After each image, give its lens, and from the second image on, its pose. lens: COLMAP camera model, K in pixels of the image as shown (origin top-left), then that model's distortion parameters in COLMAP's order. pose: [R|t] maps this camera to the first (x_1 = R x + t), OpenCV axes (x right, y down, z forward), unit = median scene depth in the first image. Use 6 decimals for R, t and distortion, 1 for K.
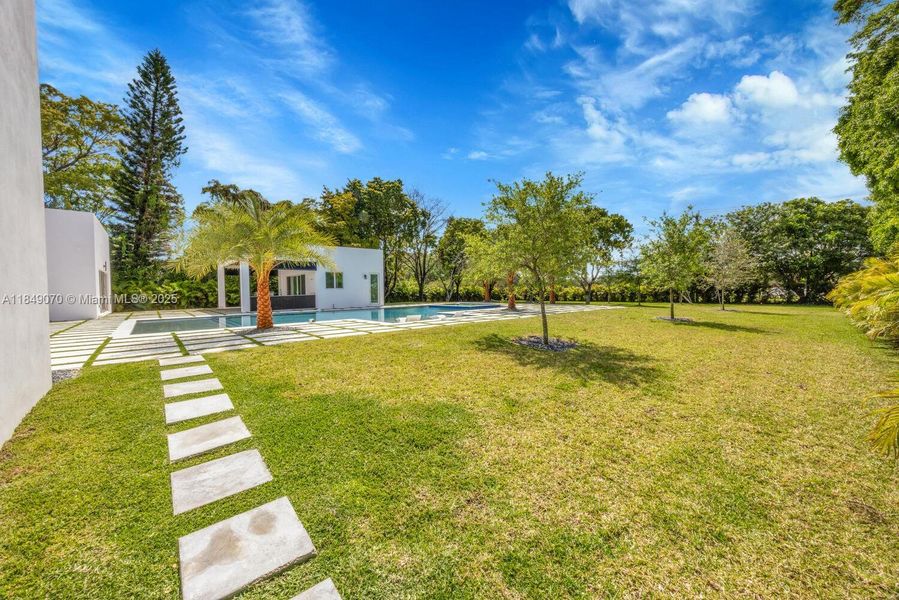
lens RADIAL K [[341.7, 0, 451.1], [0, 341.7, 298.6], [0, 0, 1]] dist [-0.002809, -0.000244]
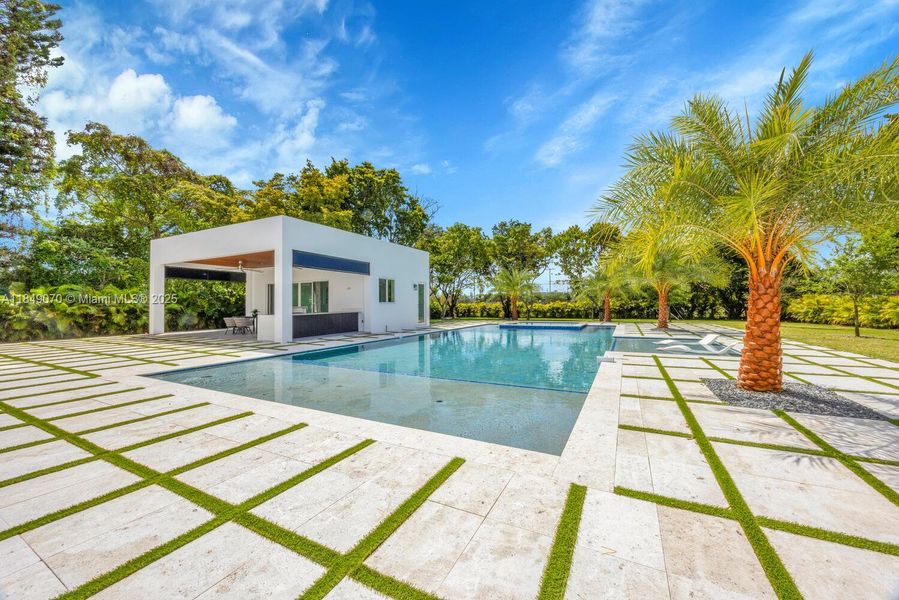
lens RADIAL K [[341.7, 0, 451.1], [0, 341.7, 298.6], [0, 0, 1]] dist [-0.002809, -0.000244]
pose [[0.929674, 0.015126, 0.368072, -0.392861], [0.002061, 0.998928, -0.046255, -0.003850], [-0.368377, 0.043761, 0.928646, 0.253199]]
